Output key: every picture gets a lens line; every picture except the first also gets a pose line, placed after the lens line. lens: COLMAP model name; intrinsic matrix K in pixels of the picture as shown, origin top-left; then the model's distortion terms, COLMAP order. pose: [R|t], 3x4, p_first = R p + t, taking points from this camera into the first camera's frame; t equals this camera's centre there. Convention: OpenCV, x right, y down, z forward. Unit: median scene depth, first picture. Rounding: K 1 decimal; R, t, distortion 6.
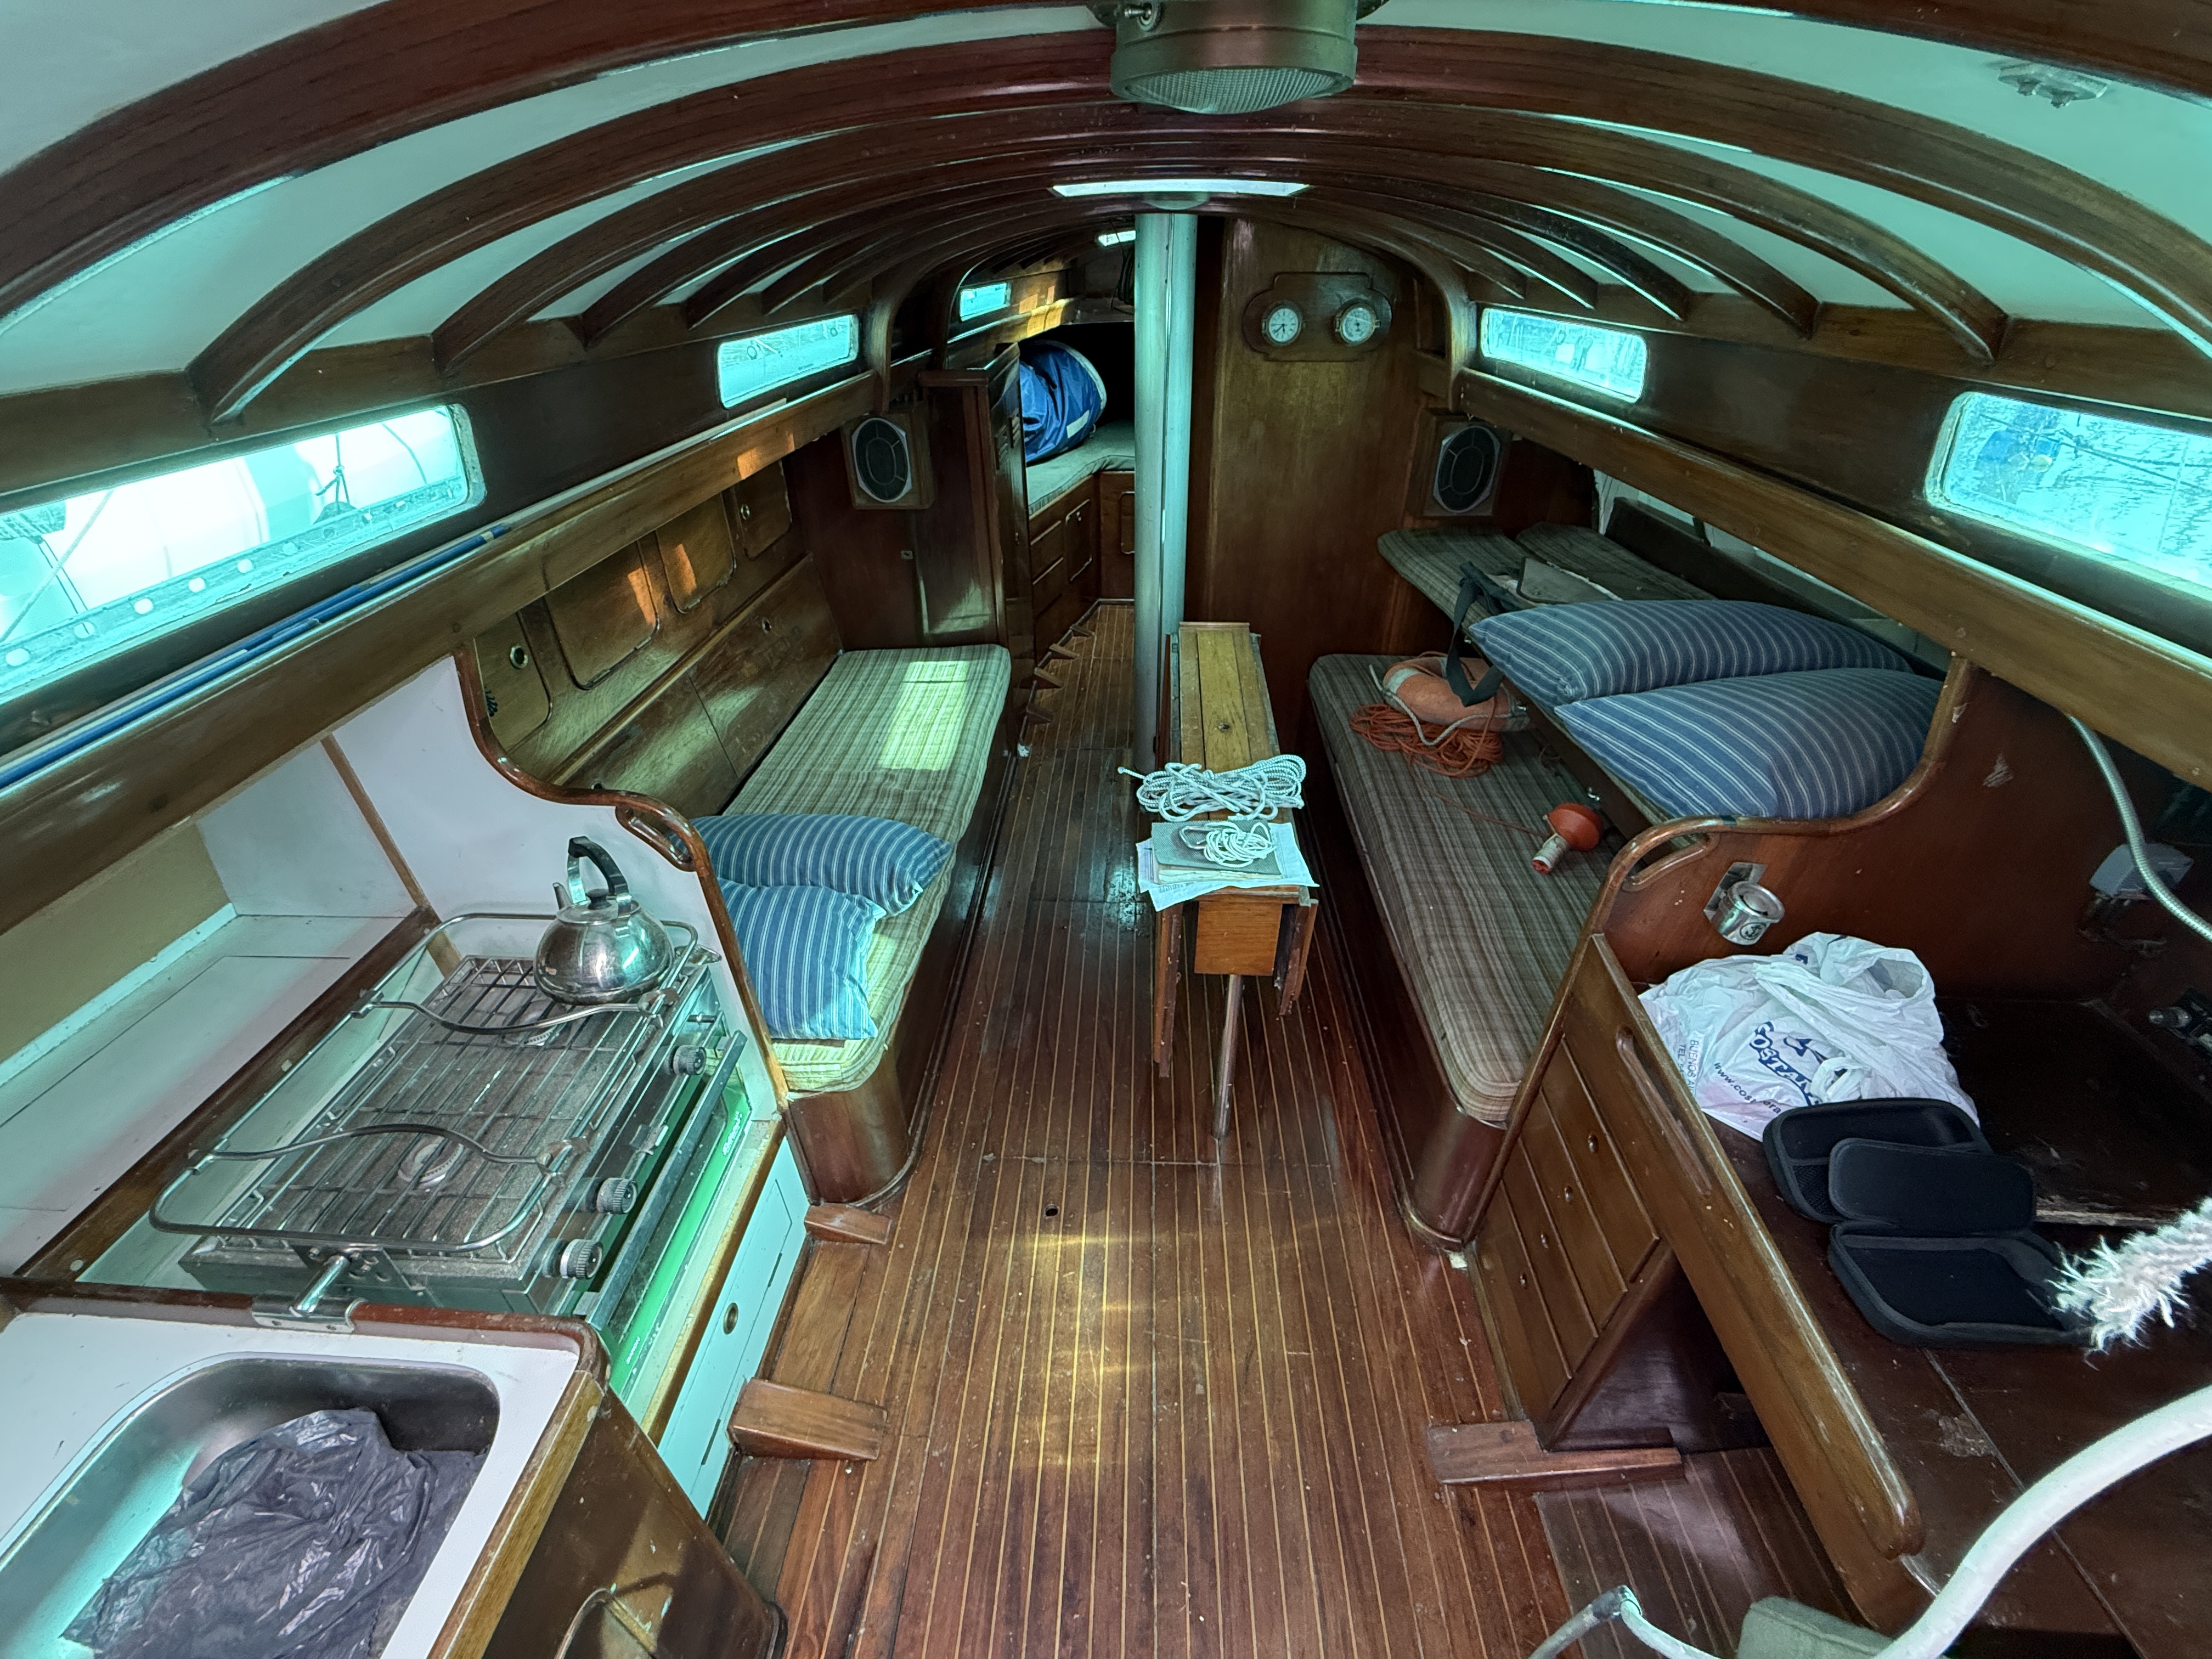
lens RADIAL K [[879.5, 0, 1102.0], [0, 879.5, 833.7], [0, 0, 1]] dist [-0.000567, 0.000283]
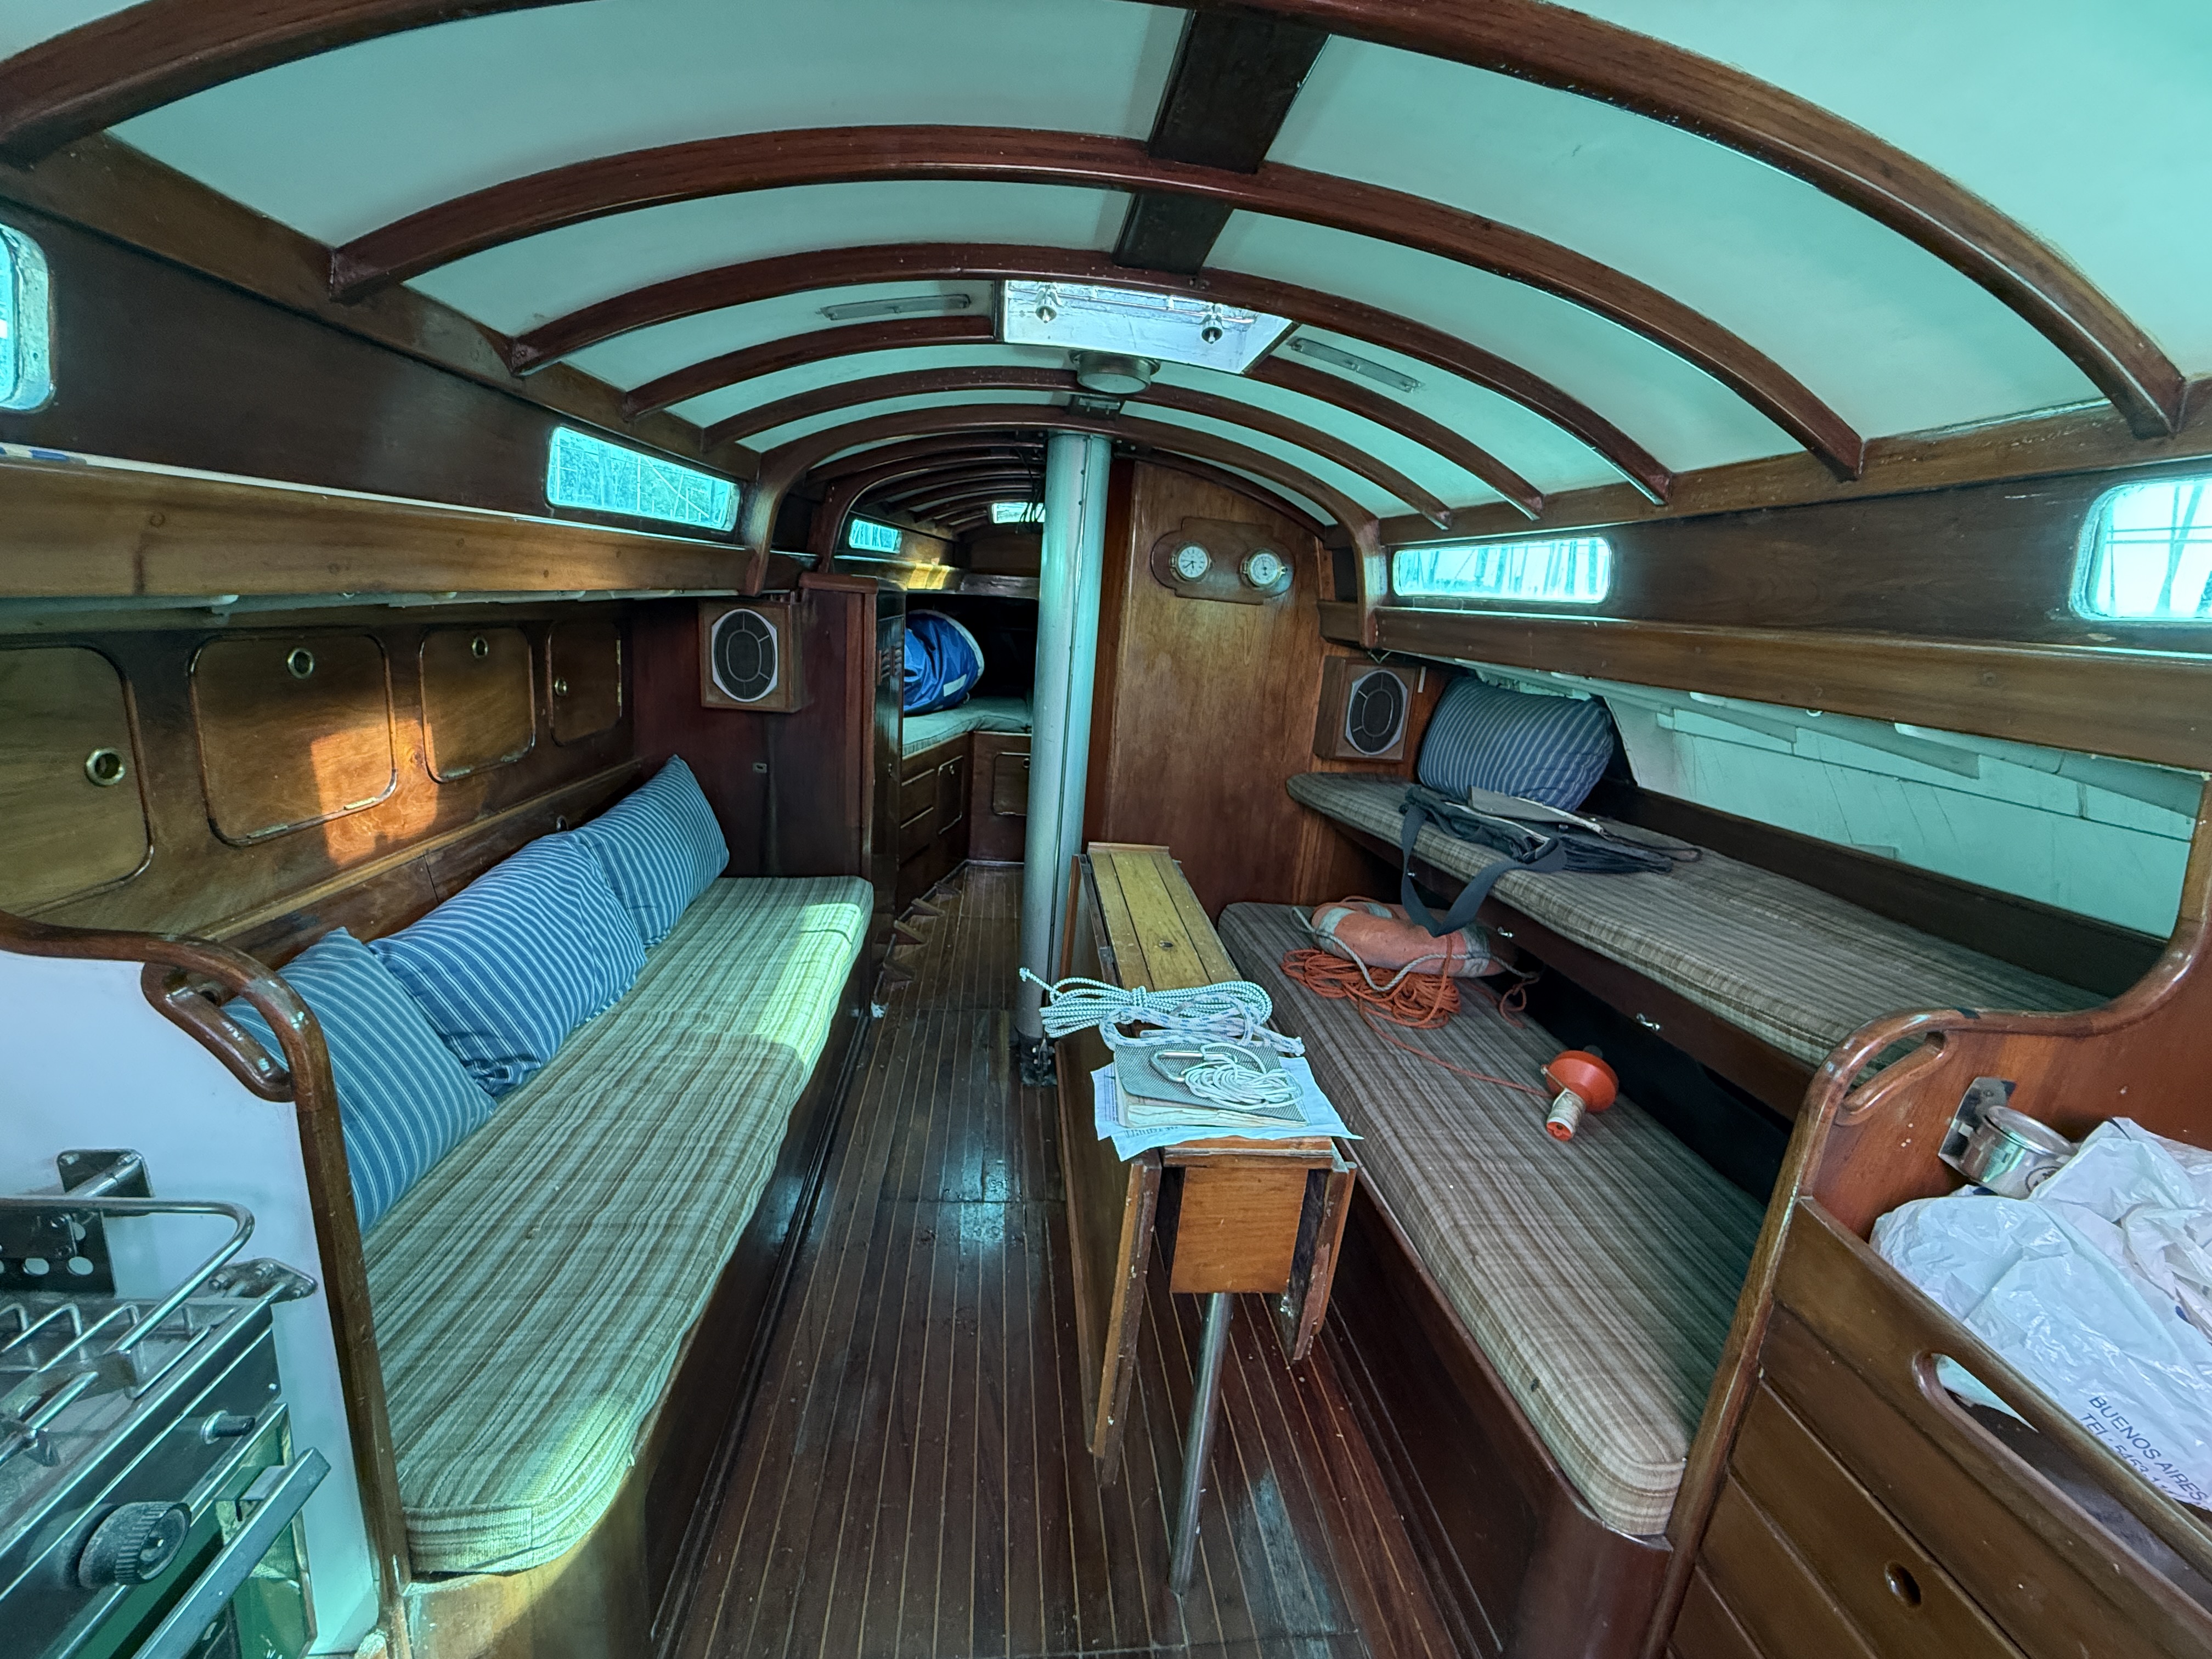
lens RADIAL K [[882.8, 0, 1102.0], [0, 882.8, 833.5], [0, 0, 1]] dist [-0.000011, 0.000130]
pose [[0.983568, 0.053173, 0.172529, -0.052974], [0.007994, 0.941879, -0.335856, 0.043835], [-0.180360, 0.331717, 0.925977, 0.224074]]
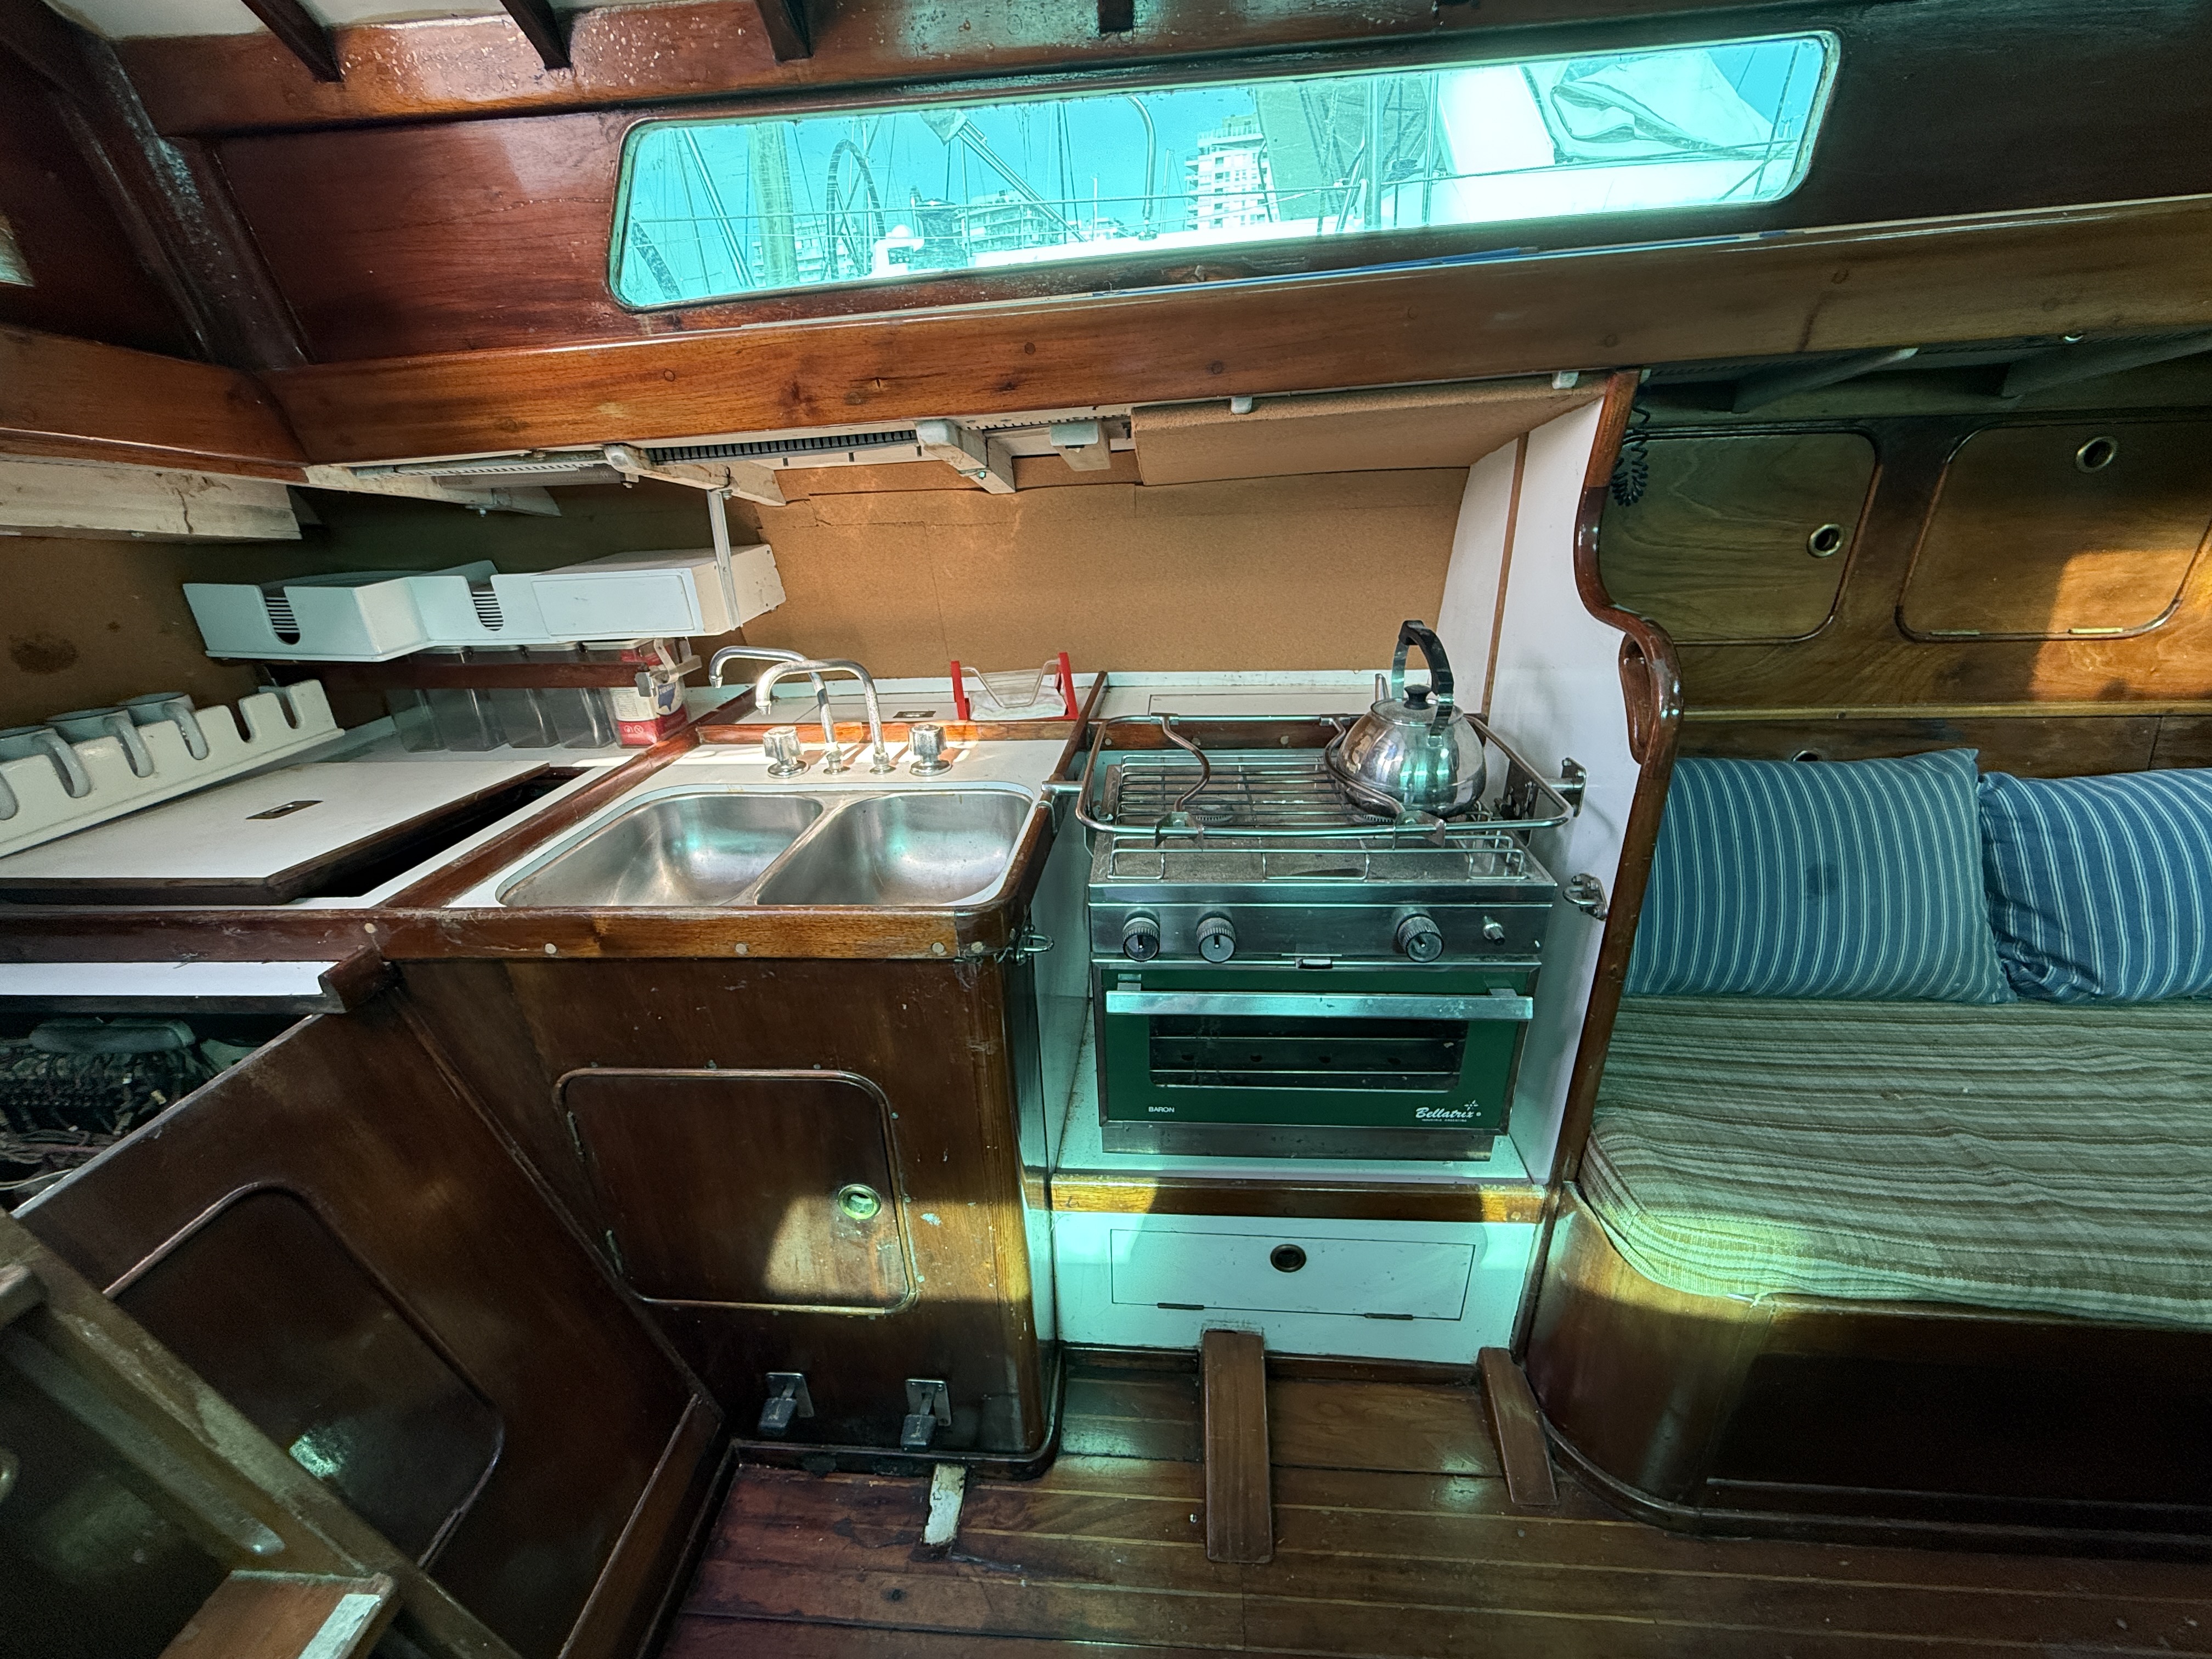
lens RADIAL K [[879.5, 0, 1102.0], [0, 879.5, 833.7], [0, 0, 1]] dist [-0.000567, 0.000283]
pose [[-0.026306, 0.408501, -0.912379, 0.102619], [-0.532290, 0.766823, 0.358678, 0.036933], [0.846153, 0.495086, 0.197269, 0.330799]]
